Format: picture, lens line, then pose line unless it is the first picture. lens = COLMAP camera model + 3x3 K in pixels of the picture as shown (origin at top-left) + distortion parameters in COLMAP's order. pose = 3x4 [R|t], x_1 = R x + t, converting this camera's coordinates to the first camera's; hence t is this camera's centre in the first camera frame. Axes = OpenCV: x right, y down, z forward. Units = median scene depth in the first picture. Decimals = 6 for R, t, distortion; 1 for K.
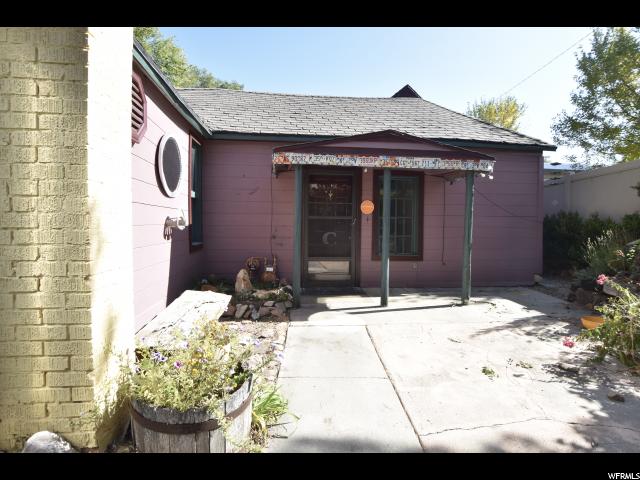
lens RADIAL K [[335.5, 0, 320.0], [0, 335.5, 240.0], [0, 0, 1]] dist [0.000168, -0.000034]
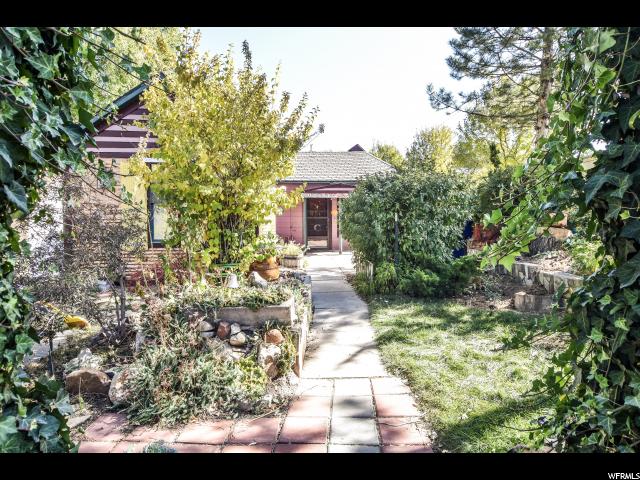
lens RADIAL K [[335.5, 0, 320.0], [0, 335.5, 240.0], [0, 0, 1]] dist [0.000168, -0.000034]
pose [[0.998999, -0.014805, 0.042213, -0.050401], [0.013998, 0.999715, 0.019357, 0.038050], [-0.042487, -0.018747, 0.998921, -1.315371]]
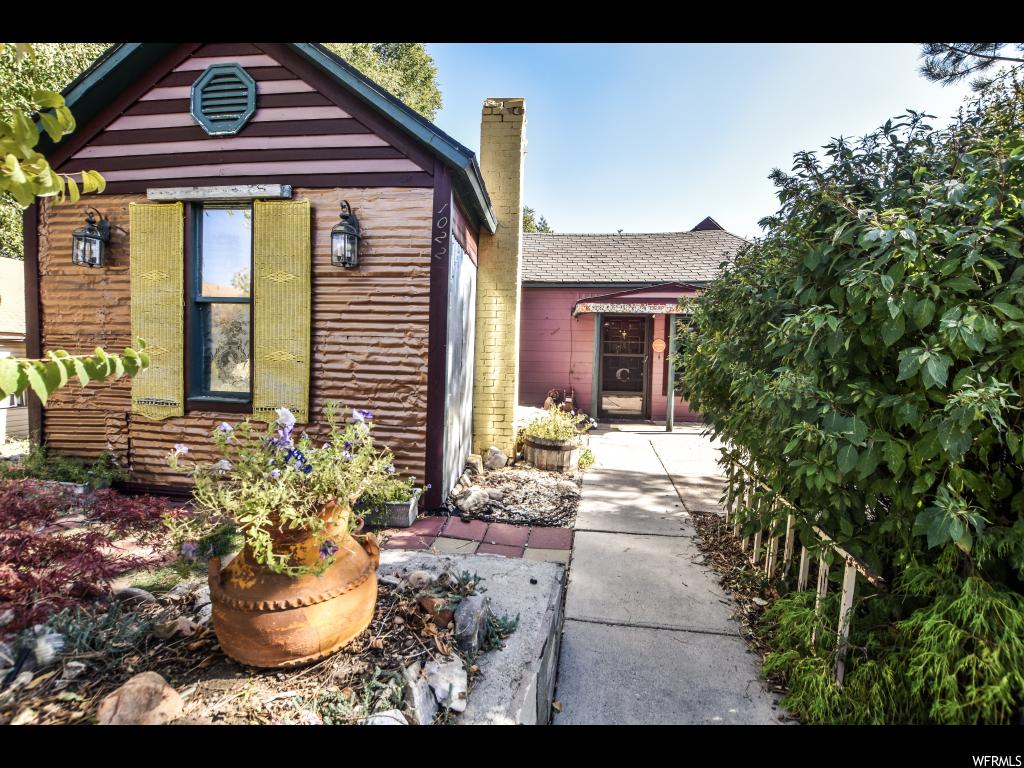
lens RADIAL K [[451.9, 0, 512.0], [0, 451.9, 384.0], [0, 0, 1]] dist [-0.039298, 0.000075]
pose [[0.976852, 0.019603, -0.213017, -0.011470], [-0.019894, 0.999802, 0.000780, 0.039011], [0.212990, 0.003476, 0.977048, -0.605254]]
